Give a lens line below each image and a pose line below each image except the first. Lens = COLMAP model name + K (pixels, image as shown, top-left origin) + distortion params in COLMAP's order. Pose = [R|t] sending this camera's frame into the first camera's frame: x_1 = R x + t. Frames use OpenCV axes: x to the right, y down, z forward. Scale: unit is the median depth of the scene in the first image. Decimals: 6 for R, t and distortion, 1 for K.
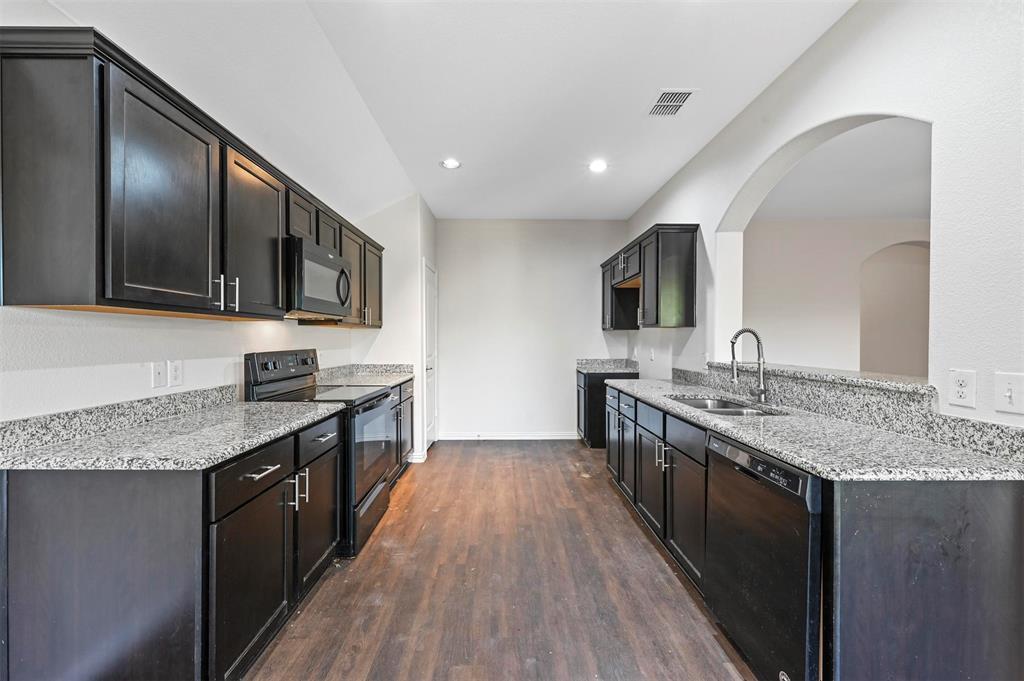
lens RADIAL K [[405.6, 0, 508.8], [0, 405.6, 341.0], [0, 0, 1]] dist [0.001215, 0.000377]
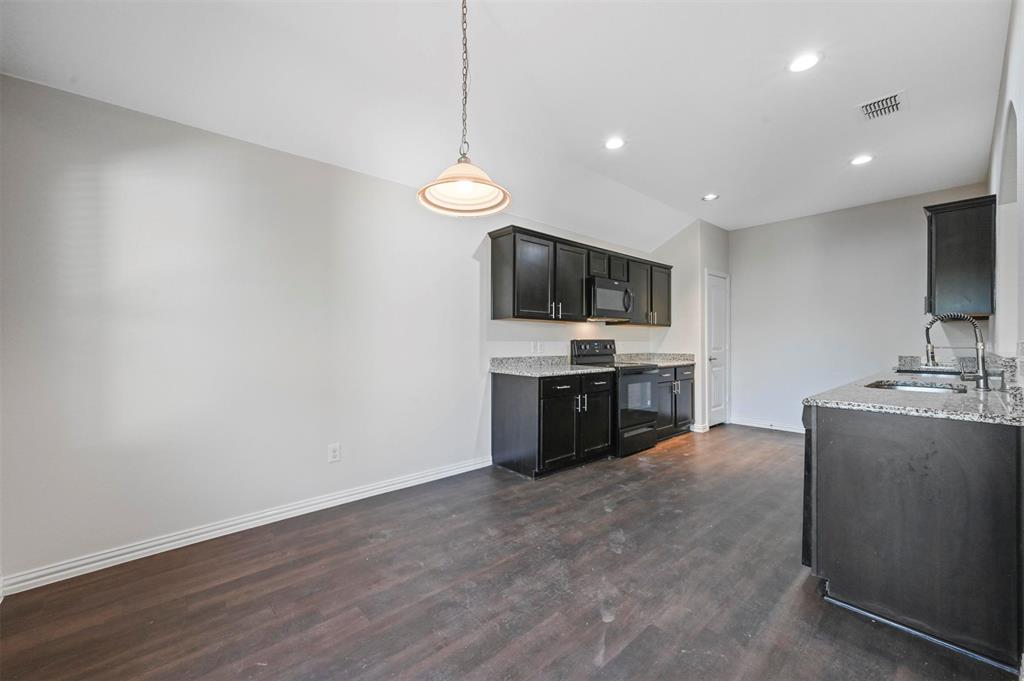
lens RADIAL K [[405.6, 0, 508.8], [0, 405.6, 341.0], [0, 0, 1]] dist [0.001215, 0.000377]
pose [[0.652838, -0.001507, -0.757496, 0.621382], [-0.005437, 0.999963, -0.006675, 0.049844], [0.757478, 0.008476, 0.652806, -0.486881]]
